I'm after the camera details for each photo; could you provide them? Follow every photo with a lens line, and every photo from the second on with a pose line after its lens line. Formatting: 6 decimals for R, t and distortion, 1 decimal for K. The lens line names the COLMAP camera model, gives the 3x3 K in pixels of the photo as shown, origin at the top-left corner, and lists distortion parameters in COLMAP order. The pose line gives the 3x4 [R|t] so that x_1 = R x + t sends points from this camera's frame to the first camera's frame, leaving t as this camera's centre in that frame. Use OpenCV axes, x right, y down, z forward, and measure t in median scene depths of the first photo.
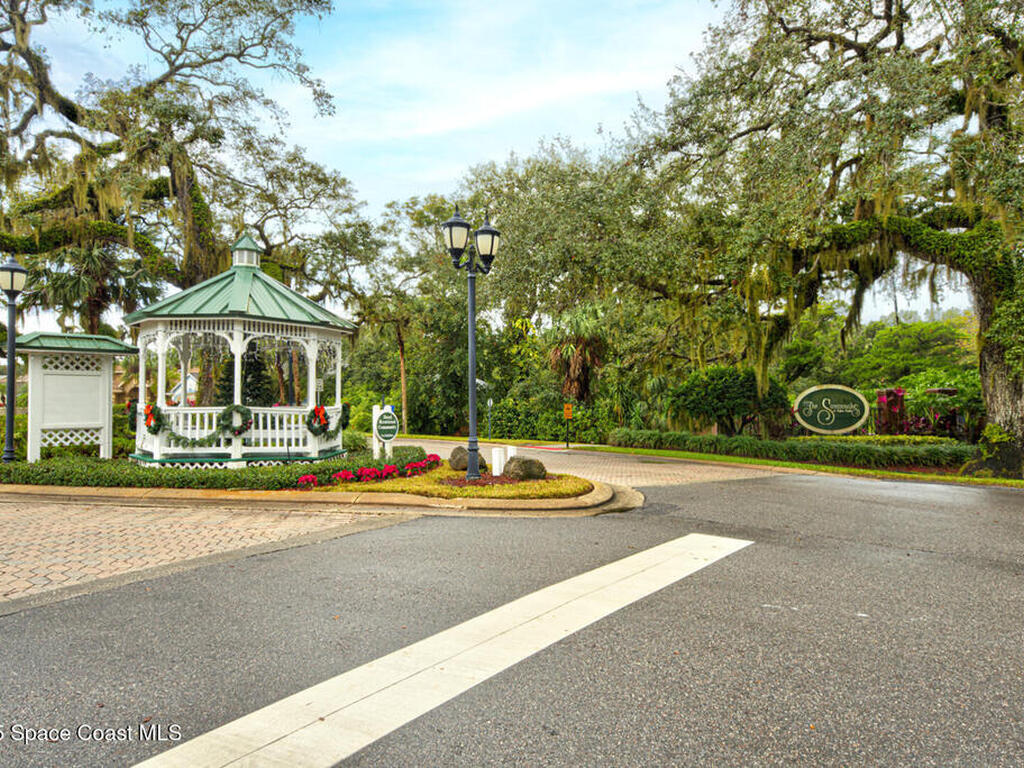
lens RADIAL K [[679.3, 0, 509.5], [0, 679.3, 390.4], [0, 0, 1]] dist [0.029976, -0.000271]
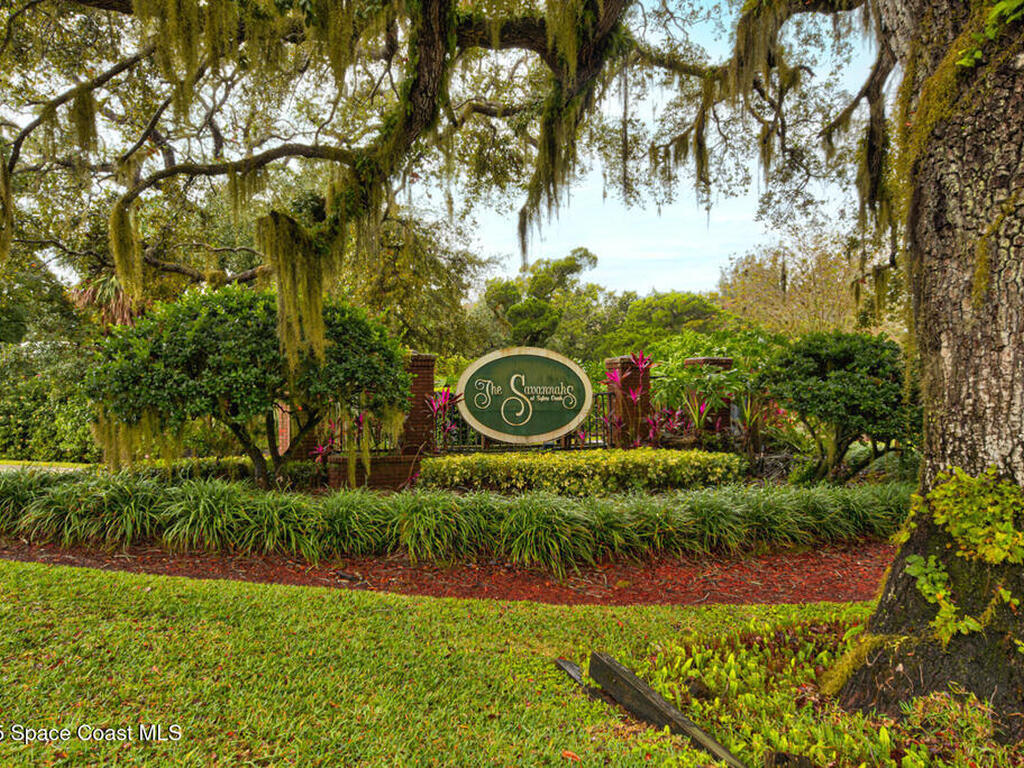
lens RADIAL K [[717.4, 0, 512.9], [0, 717.4, 382.1], [0, 0, 1]] dist [0.001720, 0.001347]
pose [[0.948824, 0.004313, 0.315776, 0.290661], [-0.008616, 0.999888, 0.012232, 0.011152], [-0.315688, -0.014326, 0.948755, 0.491787]]
